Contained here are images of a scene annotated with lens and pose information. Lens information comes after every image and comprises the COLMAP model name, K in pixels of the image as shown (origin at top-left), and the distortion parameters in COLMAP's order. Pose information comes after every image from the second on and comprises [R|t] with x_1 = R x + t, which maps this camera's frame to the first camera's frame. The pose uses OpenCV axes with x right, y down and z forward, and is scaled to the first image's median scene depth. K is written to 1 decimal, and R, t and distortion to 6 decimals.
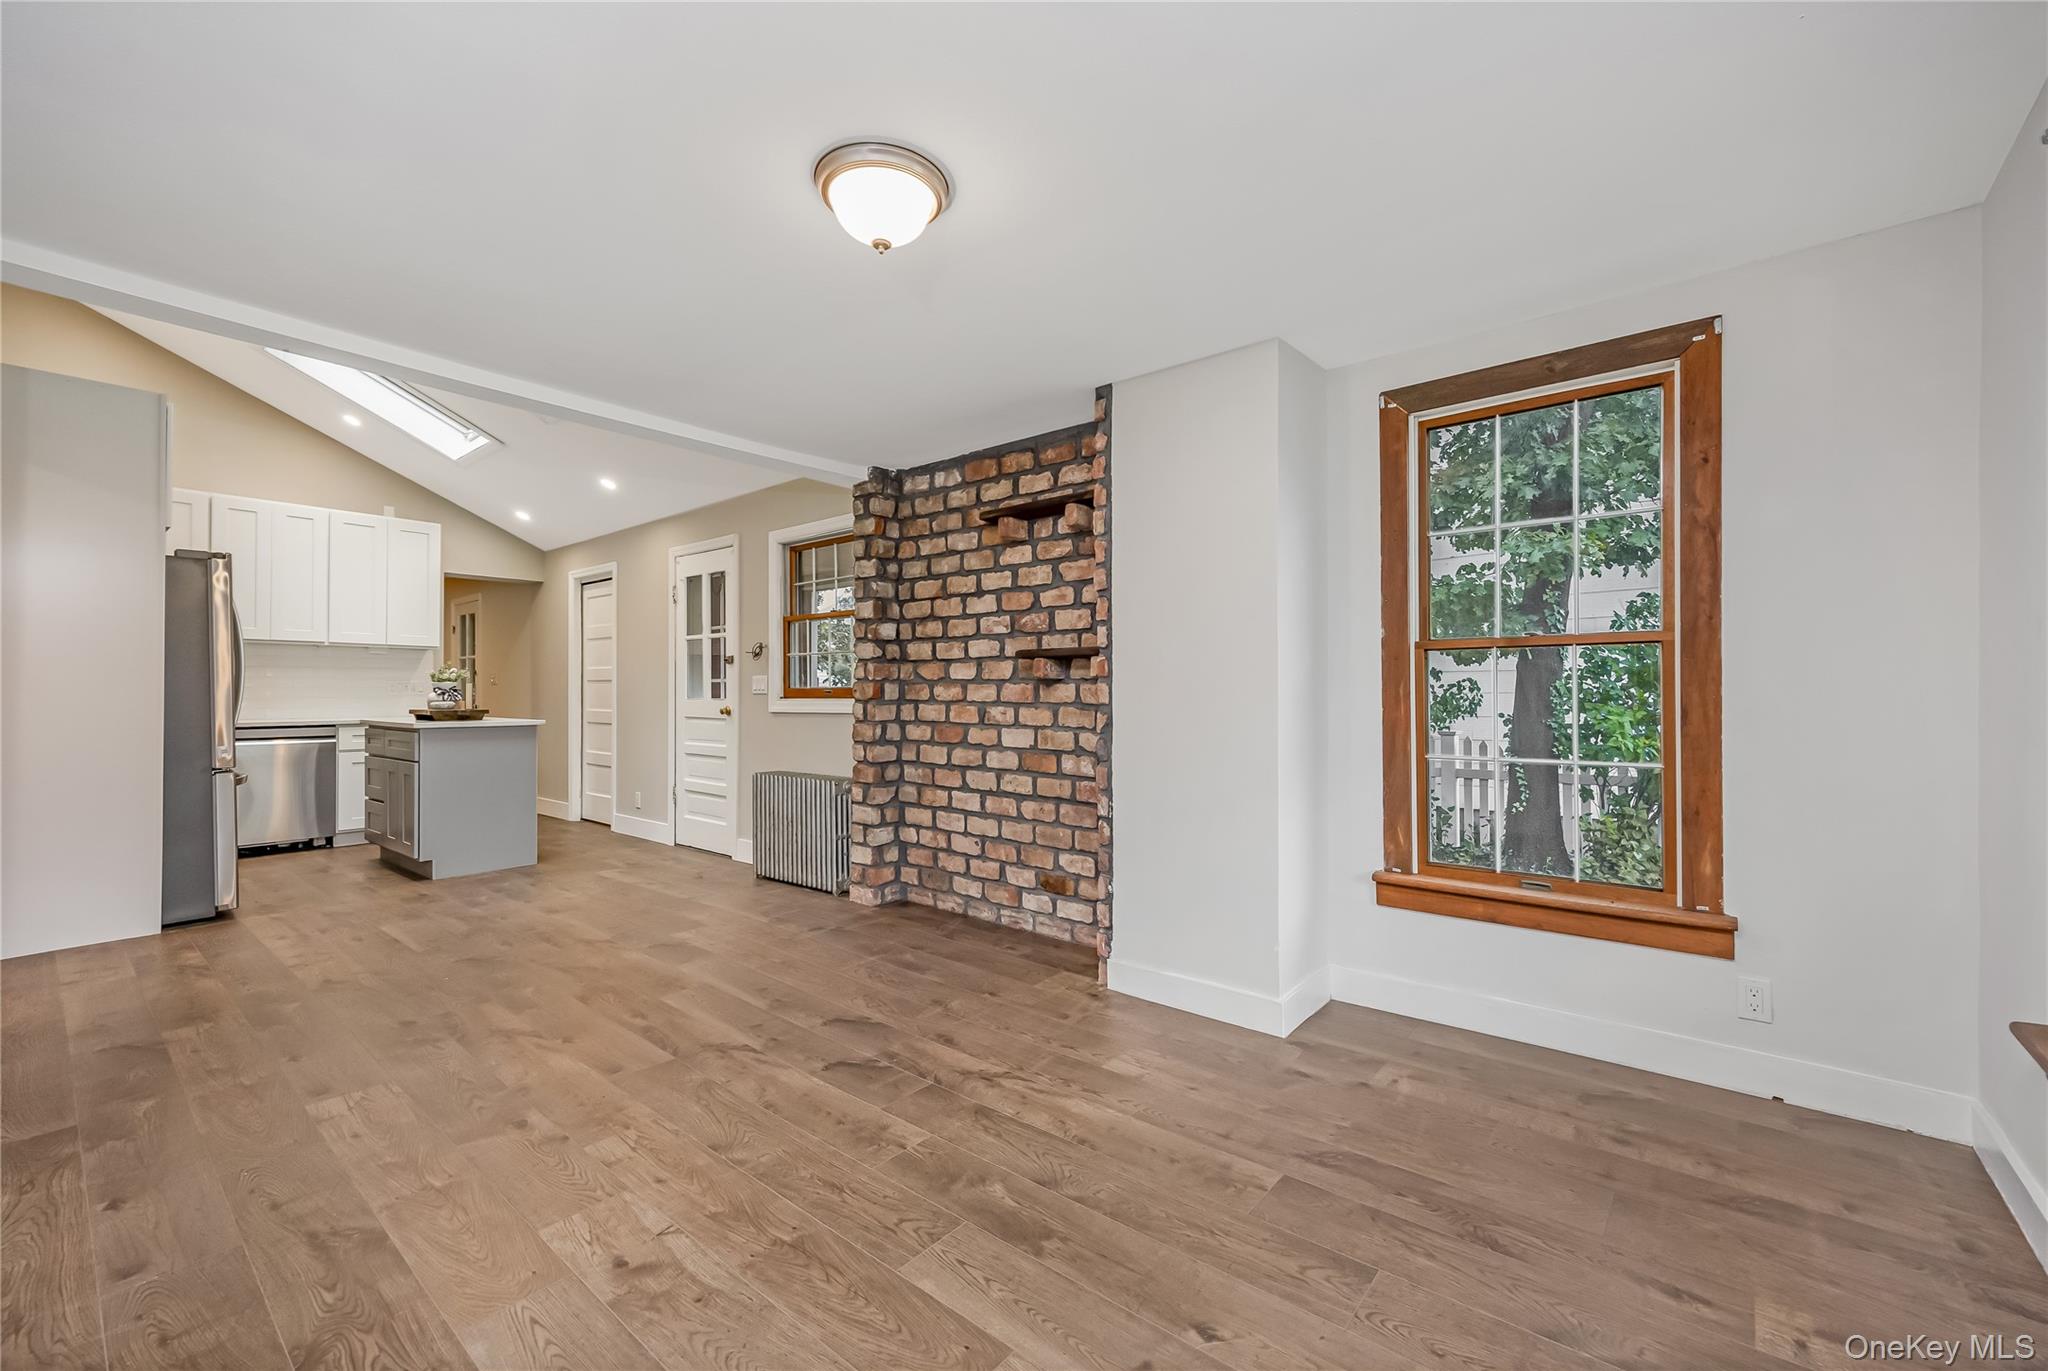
lens RADIAL K [[835.1, 0, 1027.2], [0, 835.1, 701.4], [0, 0, 1]] dist [0.001591, 0.000048]
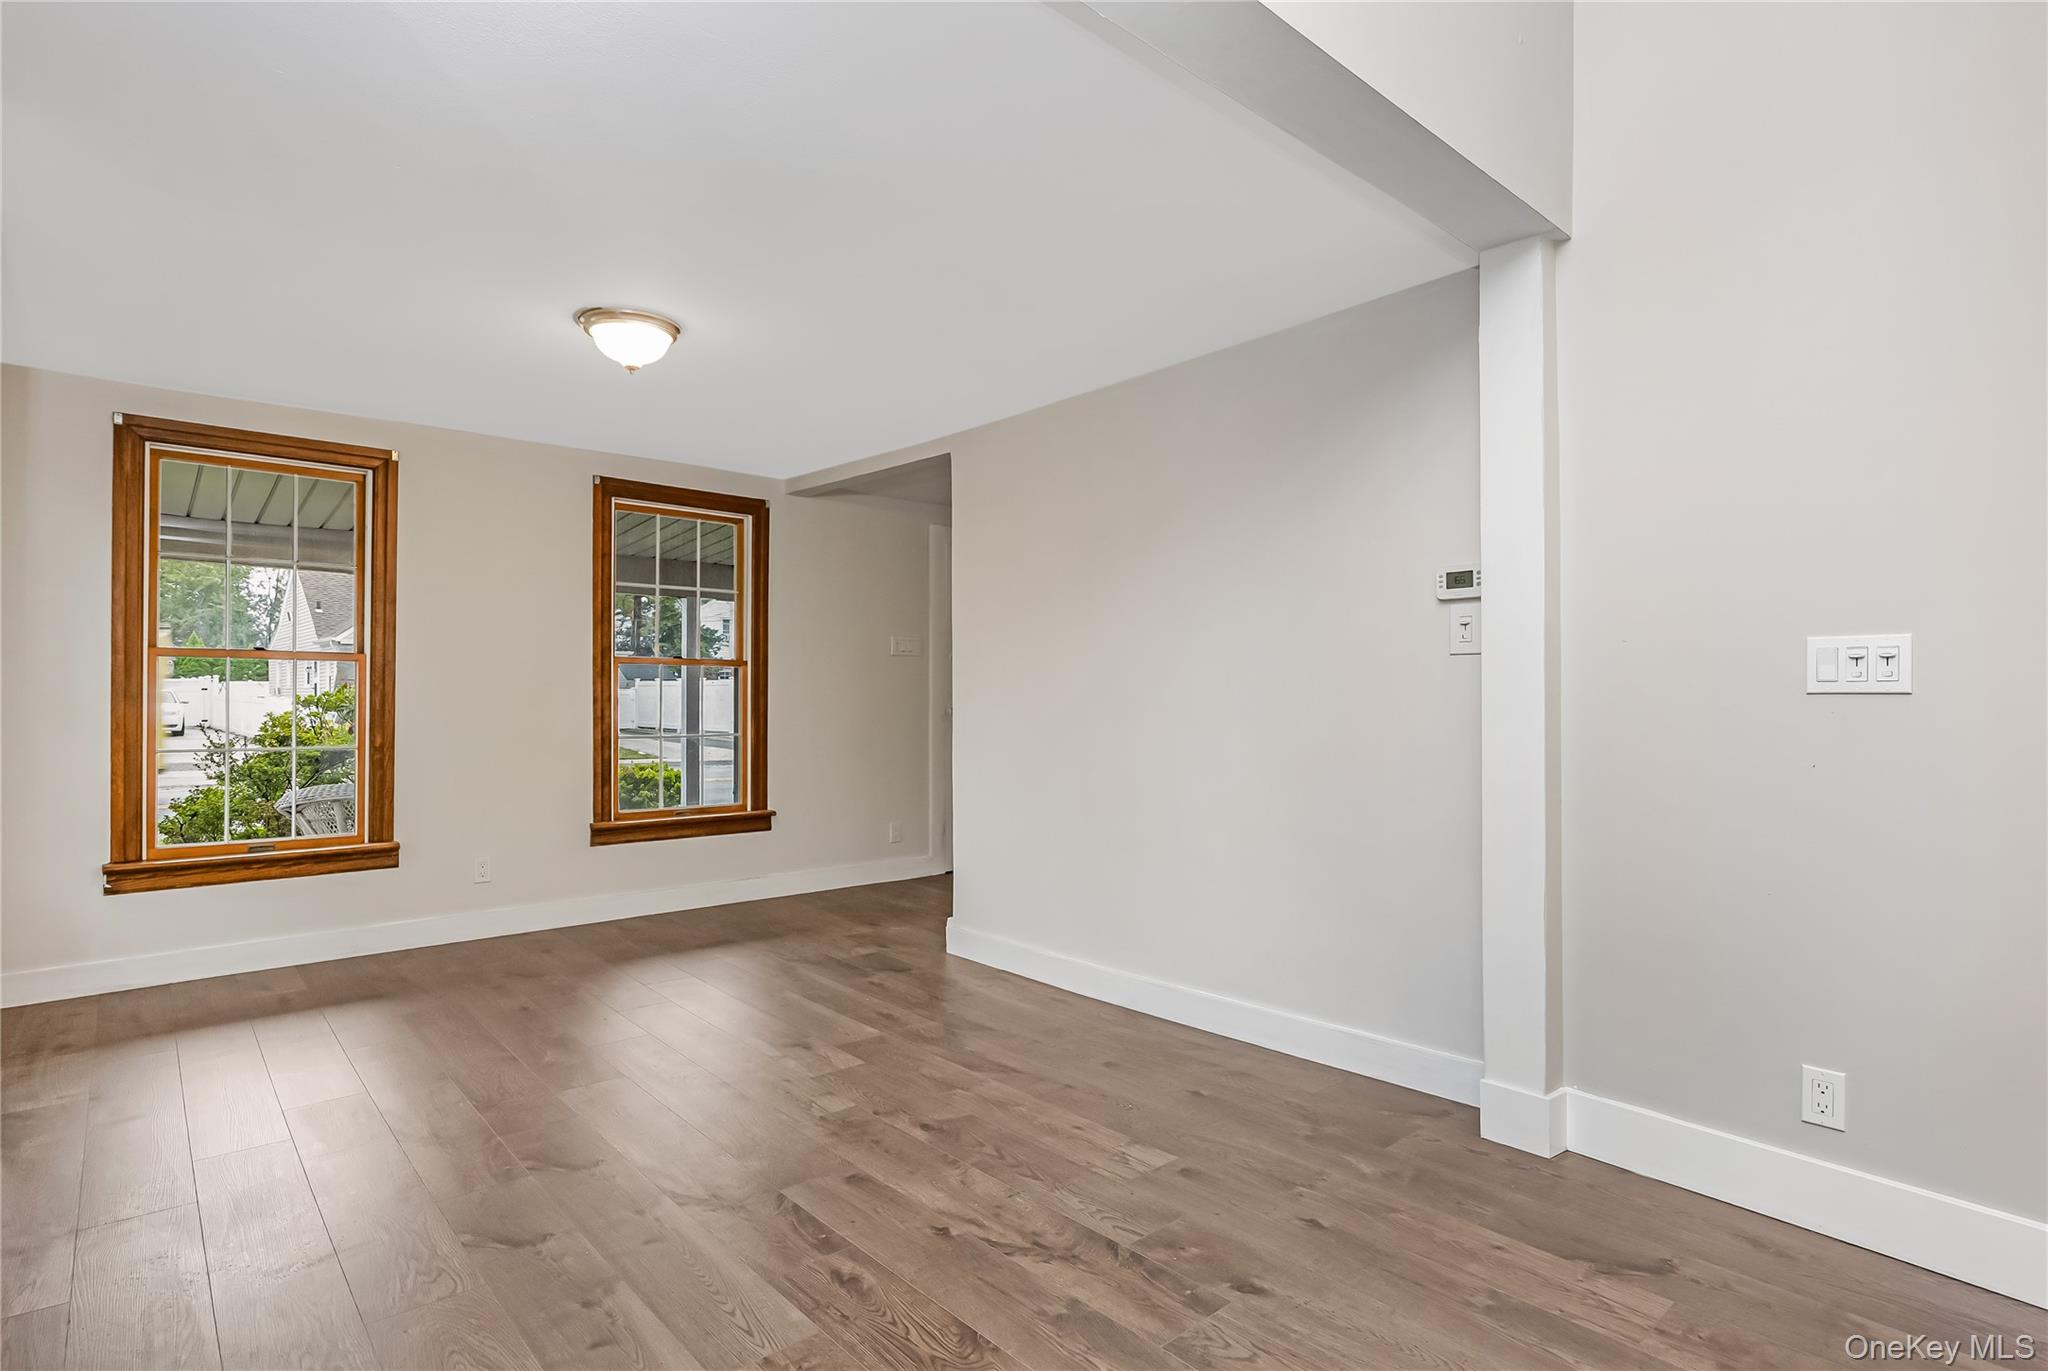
lens RADIAL K [[1017.9, 0, 1024.0], [0, 1017.9, 685.5], [0, 0, 1]] dist [-0.002150, -0.000379]
pose [[-0.989198, 0.004654, 0.146512, -0.502834], [0.003519, 0.999962, -0.008002, -0.003065], [-0.146544, -0.007399, -0.989177, 1.218001]]
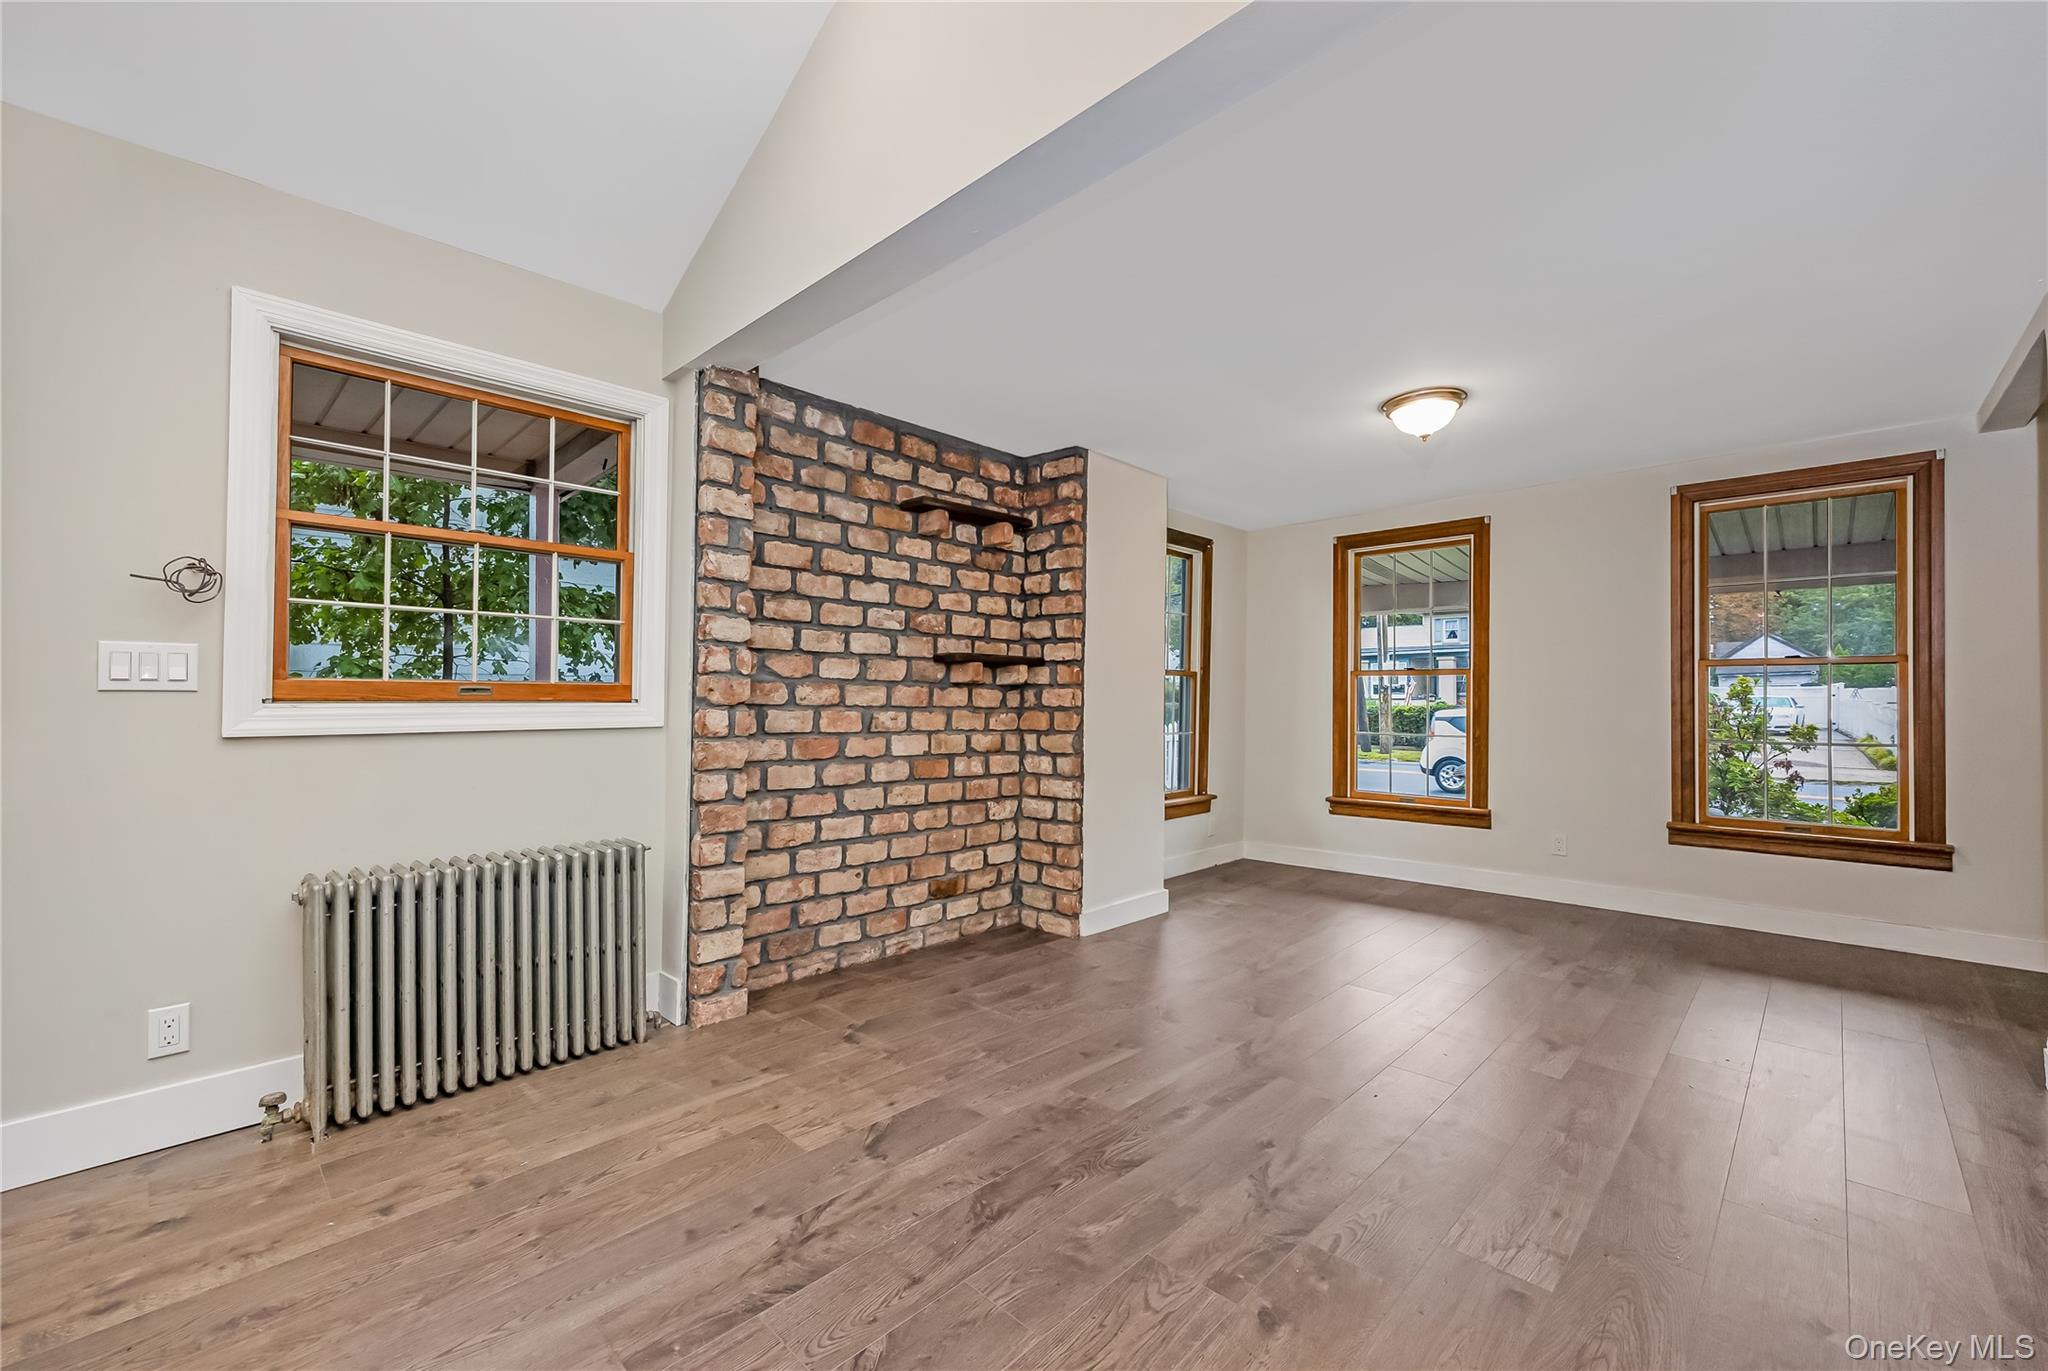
lens RADIAL K [[835.1, 0, 1027.2], [0, 835.1, 701.4], [0, 0, 1]] dist [0.001591, 0.000048]
pose [[0.069237, 0.001604, 0.997599, -0.923258], [0.004295, 0.999989, -0.001906, -0.001939], [-0.997591, 0.004417, 0.069230, 0.805872]]
